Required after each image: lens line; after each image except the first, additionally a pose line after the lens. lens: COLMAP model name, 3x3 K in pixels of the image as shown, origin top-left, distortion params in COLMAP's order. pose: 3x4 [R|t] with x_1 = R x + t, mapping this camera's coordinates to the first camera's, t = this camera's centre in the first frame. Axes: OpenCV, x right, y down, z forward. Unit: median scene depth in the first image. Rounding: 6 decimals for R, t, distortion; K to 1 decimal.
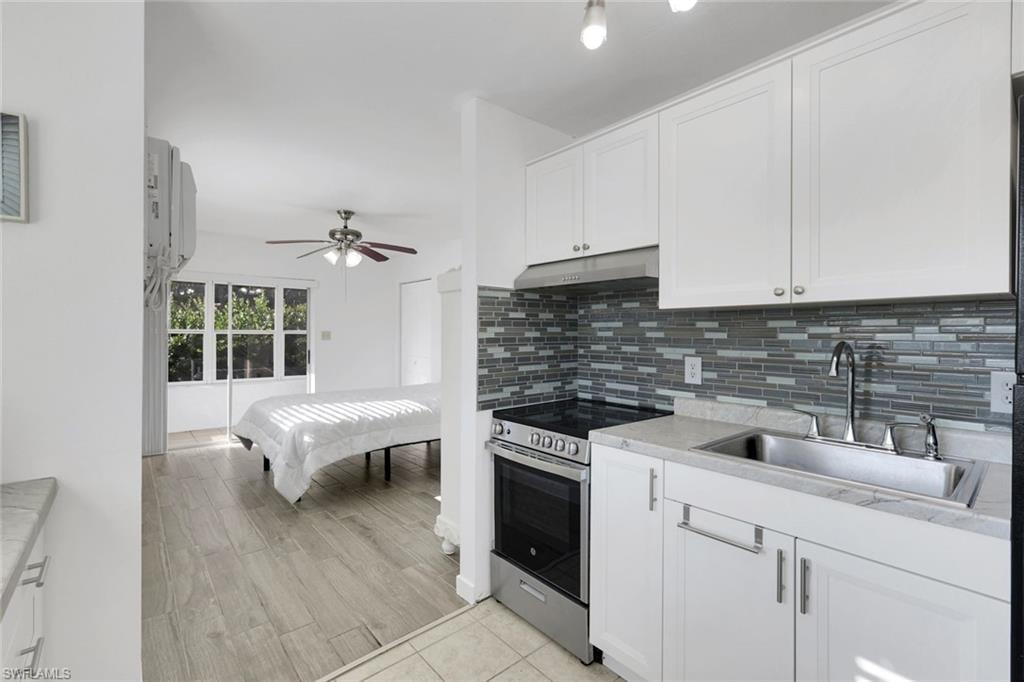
lens RADIAL K [[453.6, 0, 514.9], [0, 453.6, 334.3], [0, 0, 1]] dist [0.001463, 0.000199]
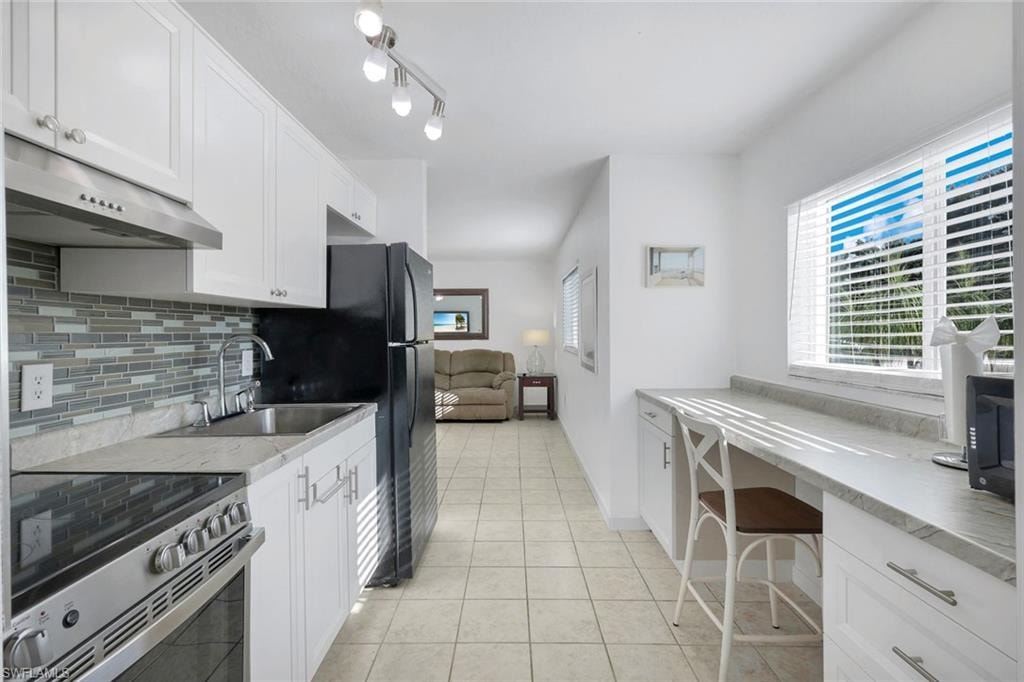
lens RADIAL K [[453.6, 0, 514.9], [0, 453.6, 334.3], [0, 0, 1]] dist [0.001463, 0.000199]
pose [[-0.759491, -0.004907, 0.650499, -0.518407], [0.002204, 0.999946, 0.010116, 0.006115], [-0.650514, 0.009117, -0.759440, 1.138199]]
